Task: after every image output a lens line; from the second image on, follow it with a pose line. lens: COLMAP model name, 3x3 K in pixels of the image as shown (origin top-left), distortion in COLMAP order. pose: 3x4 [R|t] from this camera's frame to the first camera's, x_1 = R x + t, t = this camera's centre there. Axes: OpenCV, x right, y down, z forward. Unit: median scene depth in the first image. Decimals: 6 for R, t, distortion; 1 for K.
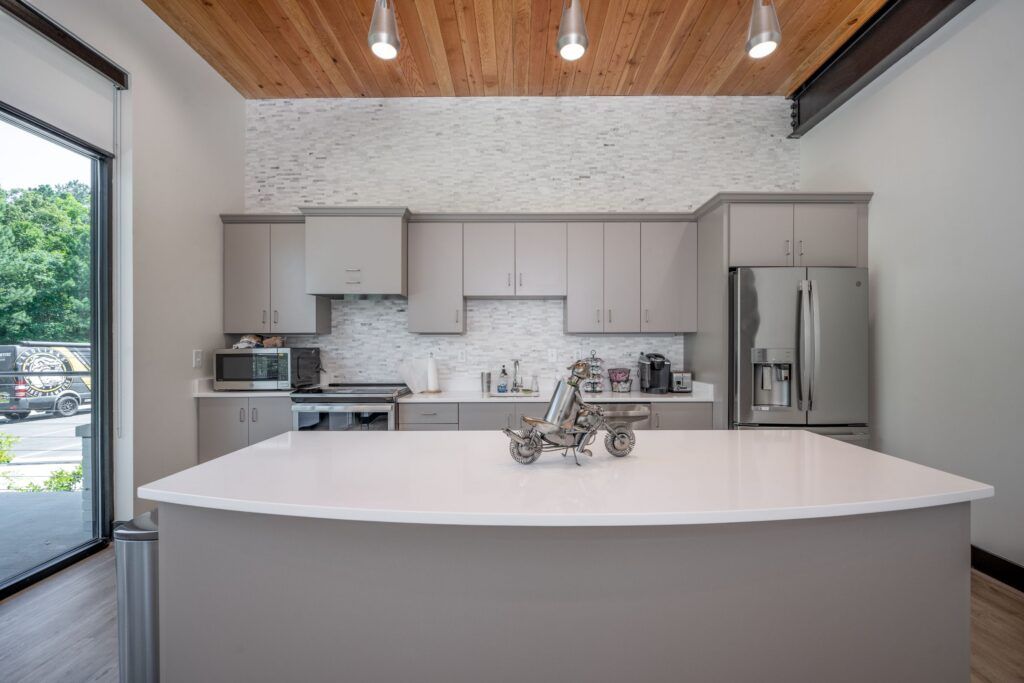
lens RADIAL K [[420.0, 0, 517.5], [0, 420.0, 346.2], [0, 0, 1]] dist [0.000387, 0.000103]
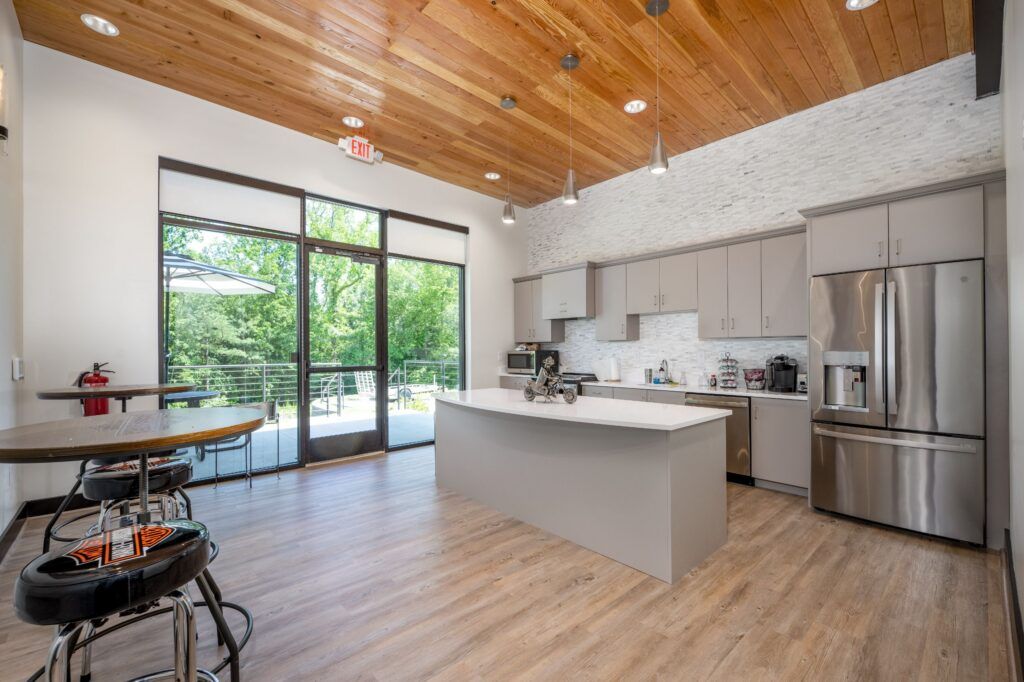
lens RADIAL K [[420.0, 0, 517.5], [0, 420.0, 345.7], [0, 0, 1]] dist [0.000387, 0.000103]
pose [[0.683552, -0.008622, -0.729851, 0.618082], [0.005509, 0.999963, -0.006653, -0.004973], [0.729881, 0.000527, 0.683574, -0.237892]]
